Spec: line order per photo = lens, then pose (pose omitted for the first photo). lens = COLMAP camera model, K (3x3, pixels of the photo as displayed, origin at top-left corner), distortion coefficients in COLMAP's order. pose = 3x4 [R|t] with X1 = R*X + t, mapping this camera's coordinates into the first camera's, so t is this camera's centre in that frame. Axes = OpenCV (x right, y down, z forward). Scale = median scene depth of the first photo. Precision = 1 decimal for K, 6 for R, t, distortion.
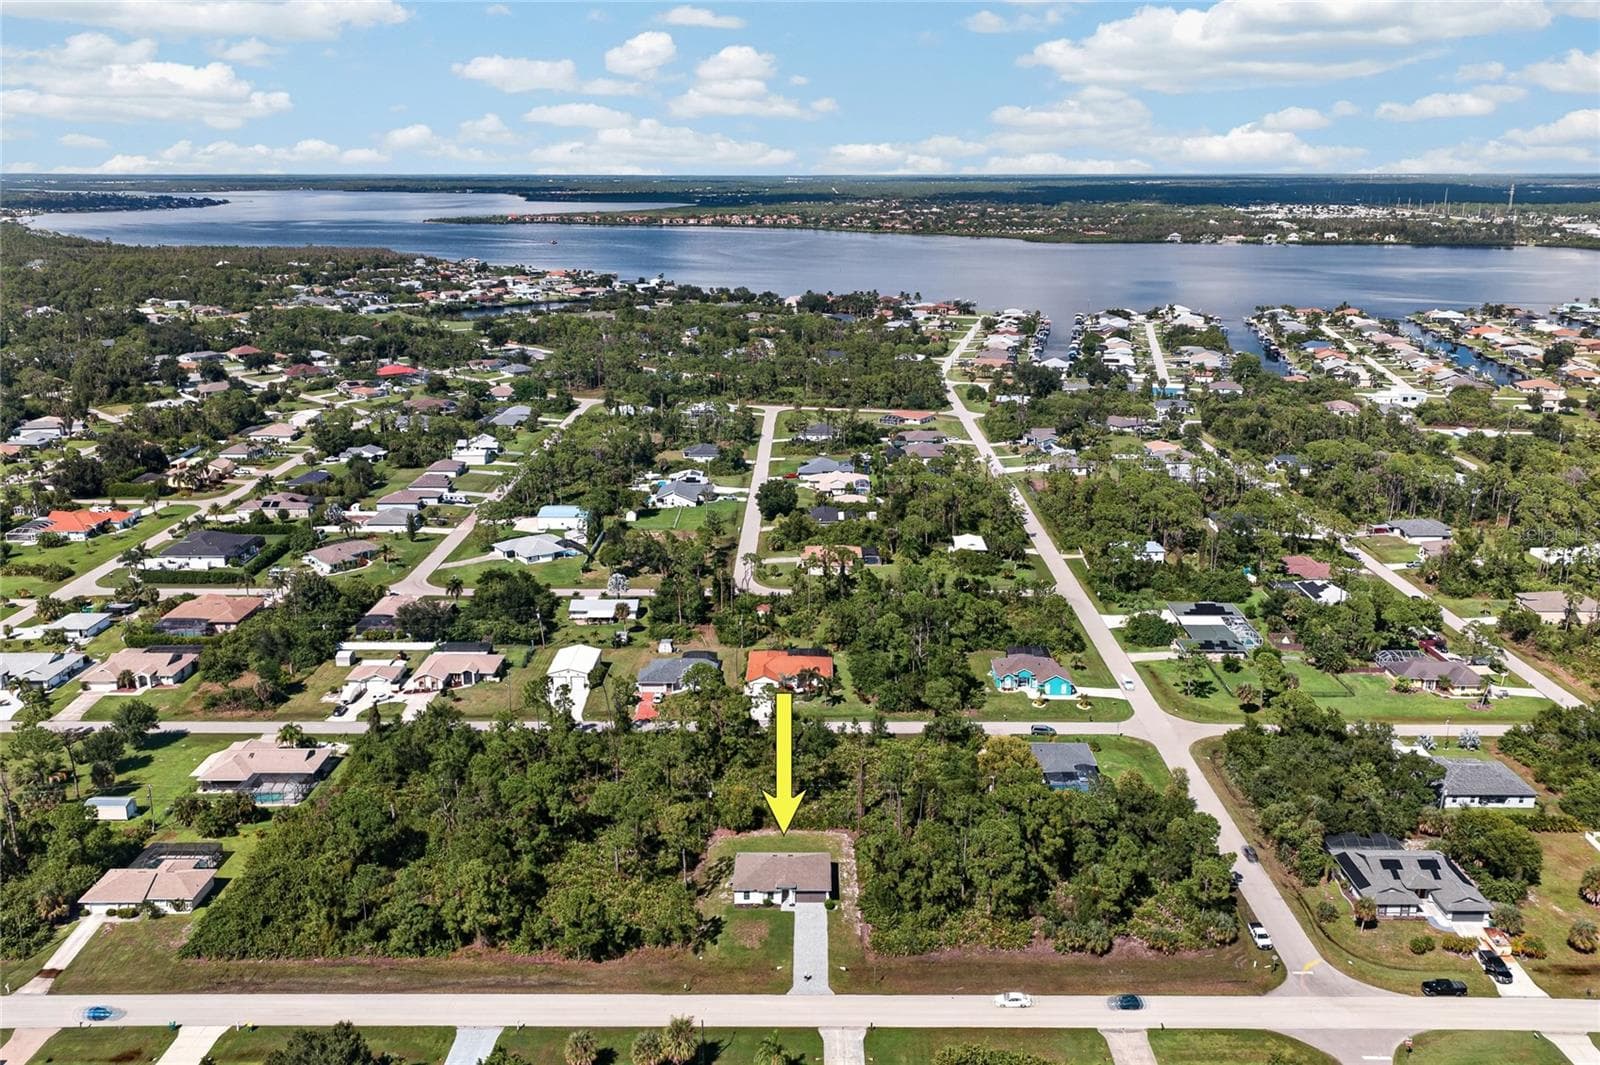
lens RADIAL K [[1332.3, 0, 800.0], [0, 1332.3, 532.5], [0, 0, 1]] dist [0.012982, 0.002715]
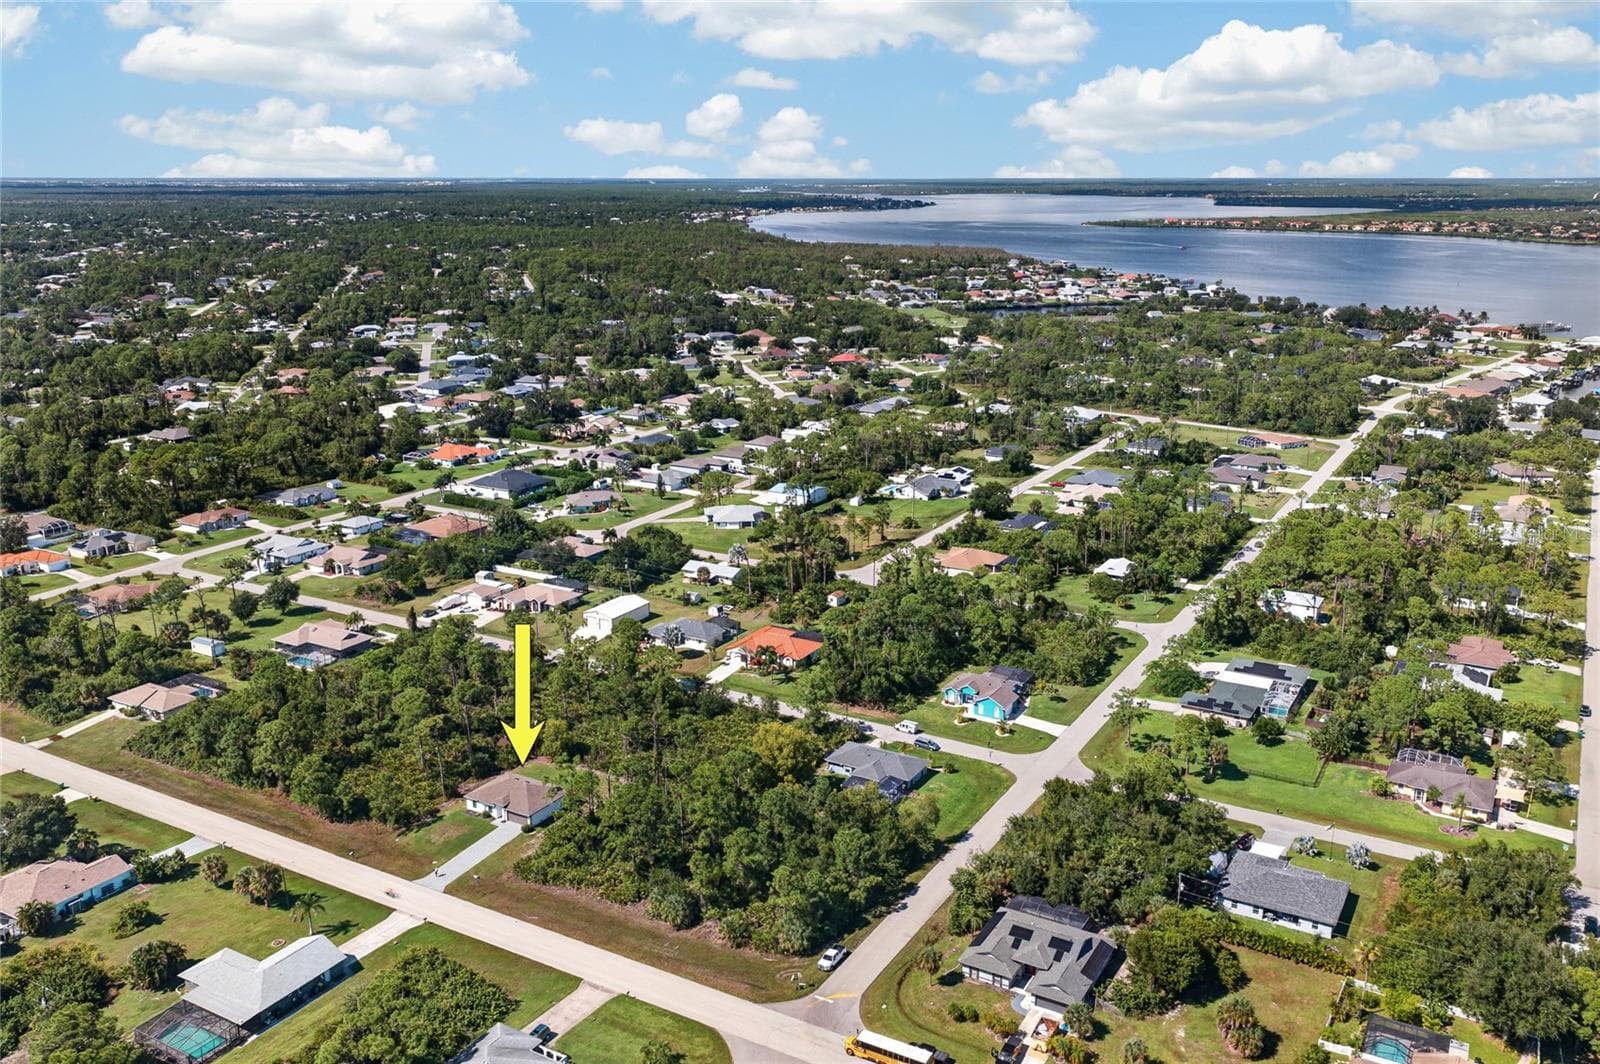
lens RADIAL K [[1301.0, 0, 805.5], [0, 1301.0, 548.4], [0, 0, 1]] dist [0.052717, -0.075063]
pose [[0.869297, 0.135877, -0.475247, 0.507204], [-0.129373, 0.990503, 0.046549, -0.027010], [0.477058, 0.021019, 0.878620, 0.093338]]
